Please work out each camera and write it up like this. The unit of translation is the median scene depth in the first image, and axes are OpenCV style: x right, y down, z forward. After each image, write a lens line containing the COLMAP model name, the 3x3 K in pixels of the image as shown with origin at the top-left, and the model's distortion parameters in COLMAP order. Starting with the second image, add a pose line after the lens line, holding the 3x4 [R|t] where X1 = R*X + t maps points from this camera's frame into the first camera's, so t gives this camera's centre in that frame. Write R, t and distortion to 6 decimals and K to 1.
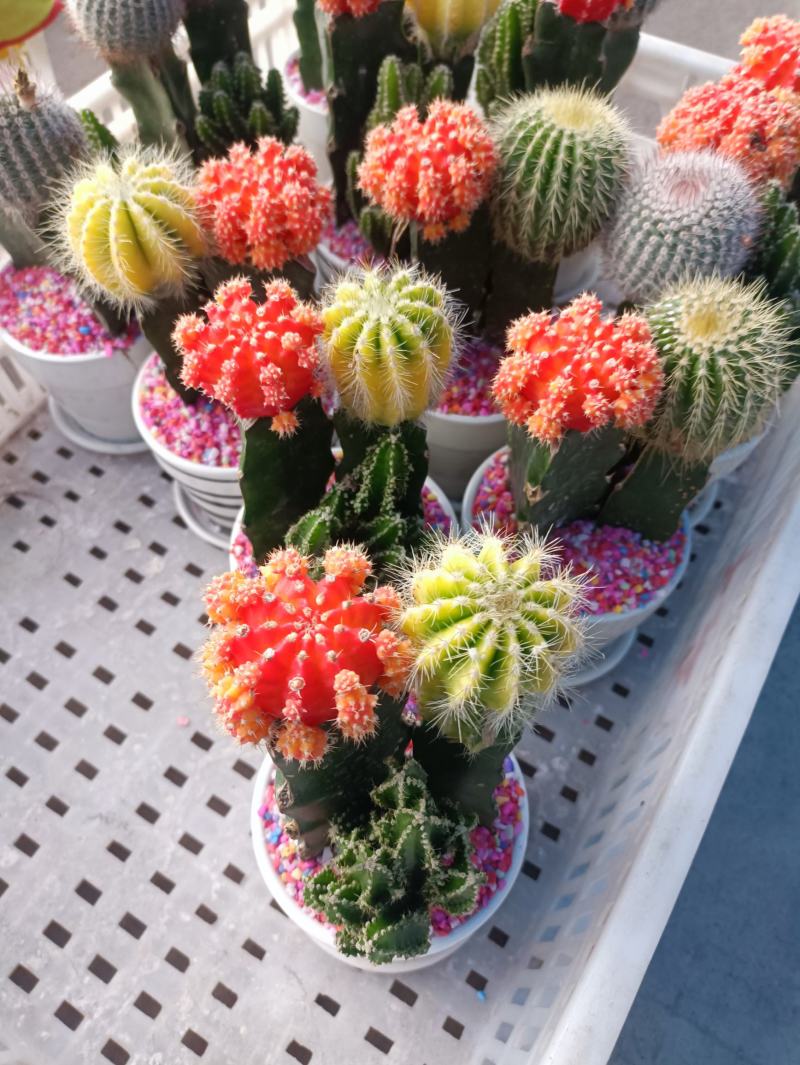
lens RADIAL K [[756.0, 0, 400.0], [0, 756.0, 532.5], [0, 0, 1]] dist [0.002236, -0.000178]
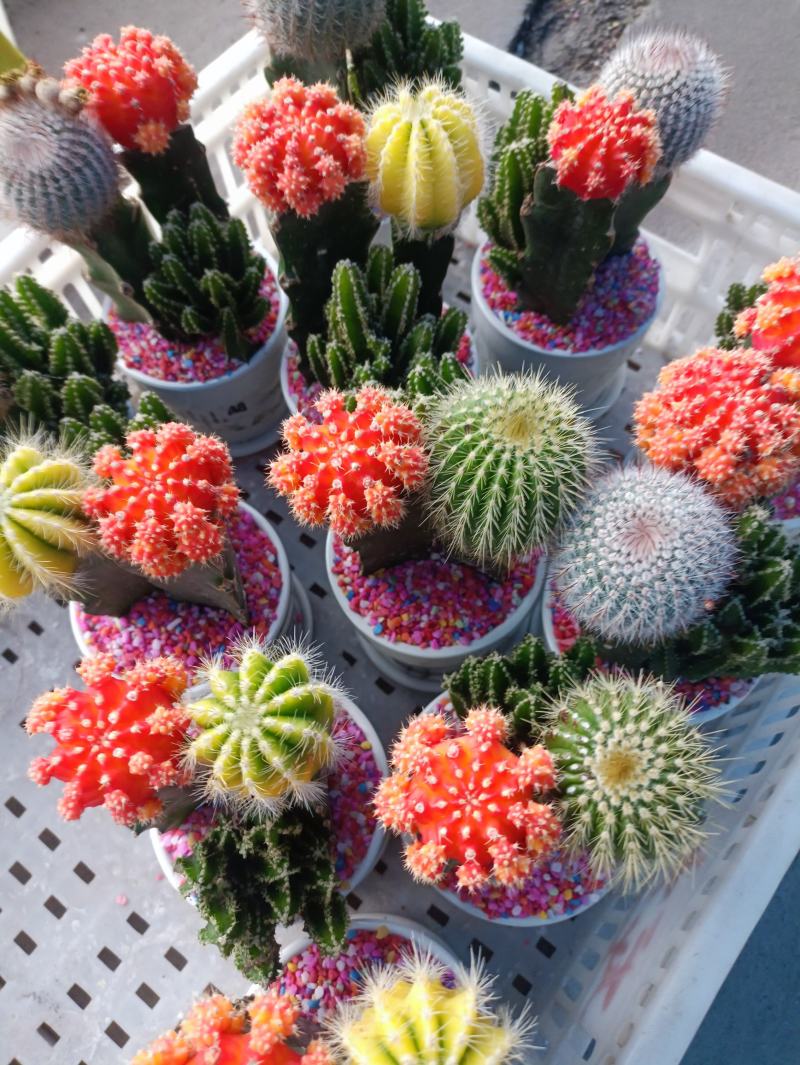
lens RADIAL K [[756.0, 0, 400.0], [0, 756.0, 532.5], [0, 0, 1]] dist [0.002236, -0.000178]
pose [[0.993697, 0.075525, -0.082840, 0.169370], [-0.063640, 0.988420, 0.137752, -0.522792], [0.092284, -0.131612, 0.986996, 0.138392]]
